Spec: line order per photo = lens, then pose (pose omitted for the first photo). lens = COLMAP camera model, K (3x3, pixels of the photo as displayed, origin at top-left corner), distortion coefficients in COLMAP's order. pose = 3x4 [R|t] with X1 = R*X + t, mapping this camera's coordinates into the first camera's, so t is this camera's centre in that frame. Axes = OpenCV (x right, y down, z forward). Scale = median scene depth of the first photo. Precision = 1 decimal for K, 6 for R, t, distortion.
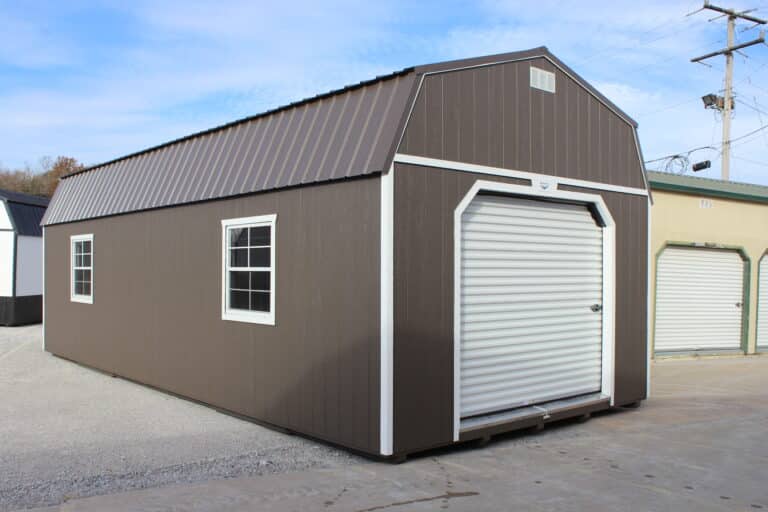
lens RADIAL K [[730.9, 0, 384.0], [0, 730.9, 256.0], [0, 0, 1]] dist [-0.133785, 0.151929]
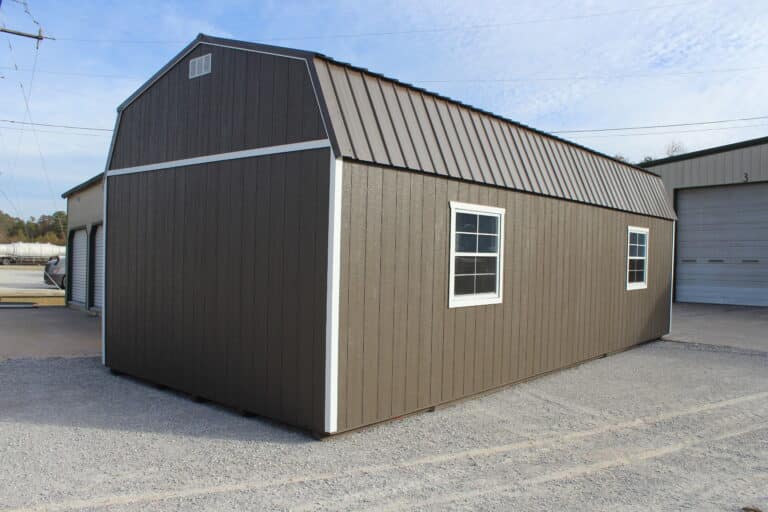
lens RADIAL K [[656.9, 0, 382.0], [0, 656.9, 263.9], [0, 0, 1]] dist [-0.156893, 0.158155]
pose [[-0.184889, -0.022695, 0.982497, -1.096721], [-0.039770, 0.999087, 0.015594, 0.022289], [-0.981954, -0.036191, -0.185623, 1.320636]]
